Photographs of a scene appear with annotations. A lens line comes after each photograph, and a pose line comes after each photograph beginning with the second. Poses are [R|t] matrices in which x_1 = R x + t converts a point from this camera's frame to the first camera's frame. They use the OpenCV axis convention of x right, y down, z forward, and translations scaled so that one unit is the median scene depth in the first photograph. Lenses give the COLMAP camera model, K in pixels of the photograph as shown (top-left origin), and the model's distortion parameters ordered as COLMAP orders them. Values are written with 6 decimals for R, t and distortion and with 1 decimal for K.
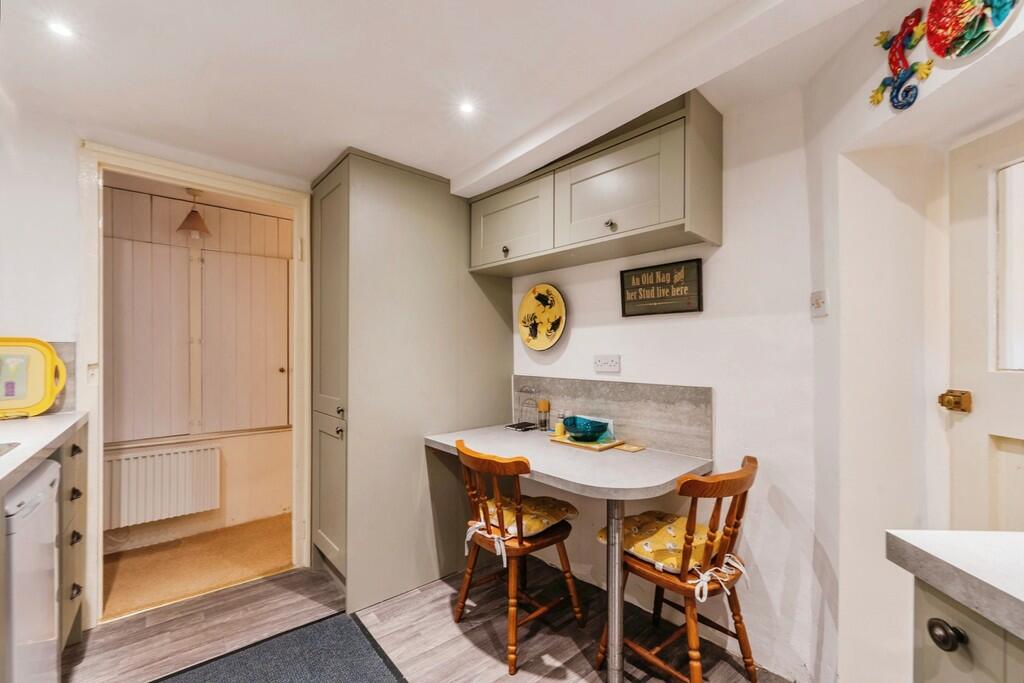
lens RADIAL K [[419.4, 0, 511.5], [0, 419.4, 349.6], [0, 0, 1]] dist [0.000477, -0.001811]
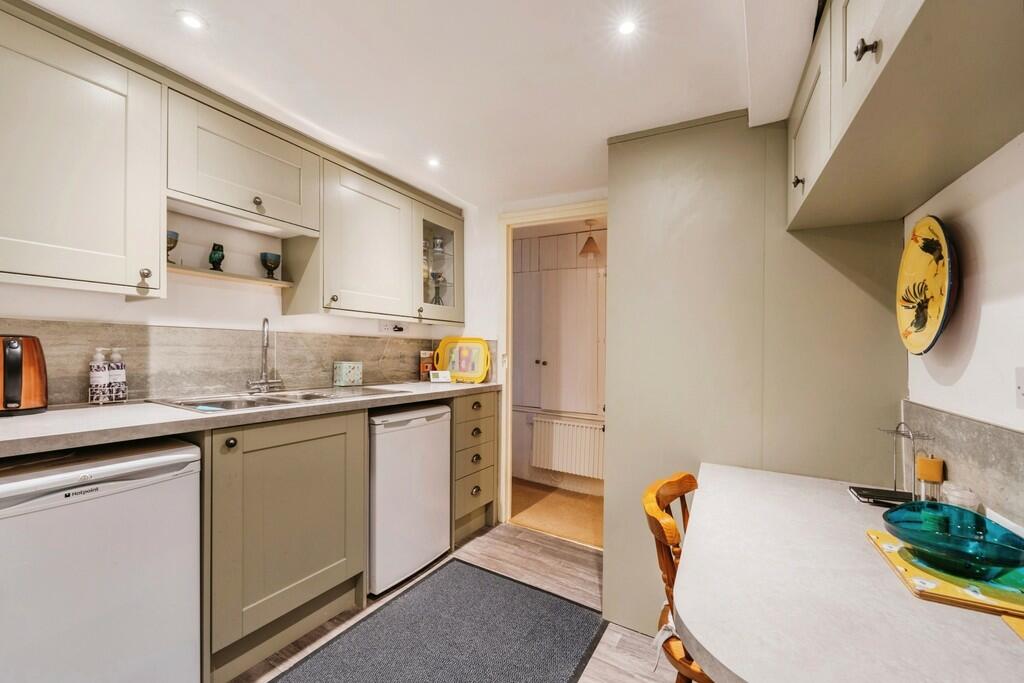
lens RADIAL K [[419.4, 0, 519.0], [0, 419.4, 347.3], [0, 0, 1]] dist [0.000477, -0.001811]
pose [[0.333316, 0.008415, -0.942778, 0.475152], [-0.021691, 0.999764, 0.001255, 0.004401], [0.942566, 0.020032, 0.333420, 0.496589]]
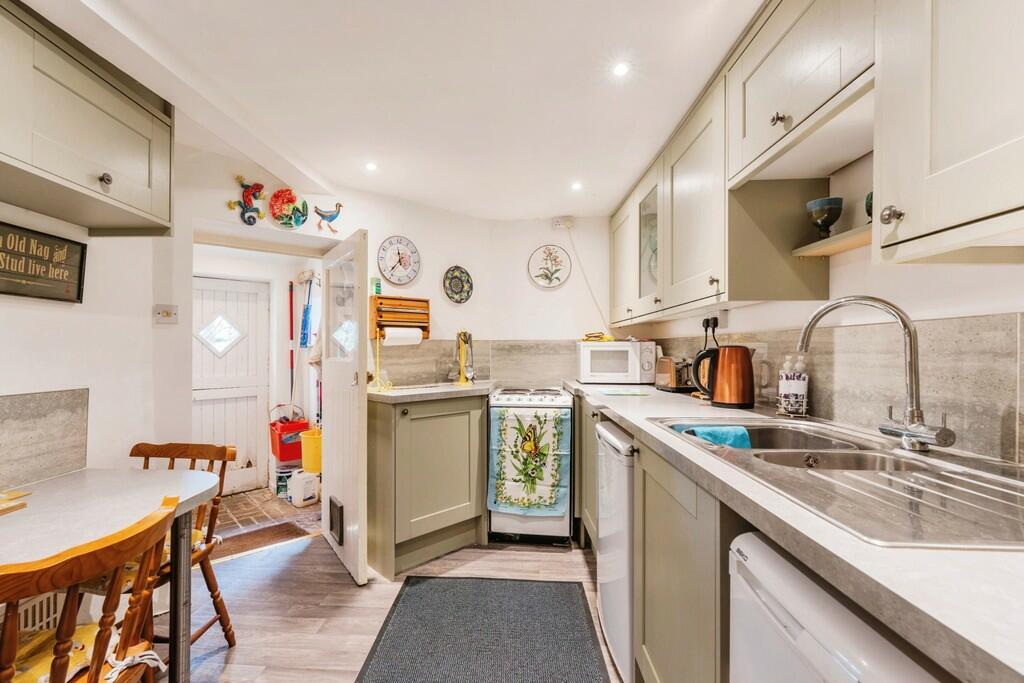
lens RADIAL K [[419.4, 0, 488.9], [0, 419.4, 341.9], [0, 0, 1]] dist [0.000477, -0.001811]
pose [[-0.721081, 0.021936, 0.692503, -0.710232], [0.004925, 0.999636, -0.026537, 0.016396], [-0.692833, -0.015725, -0.720927, 0.948519]]
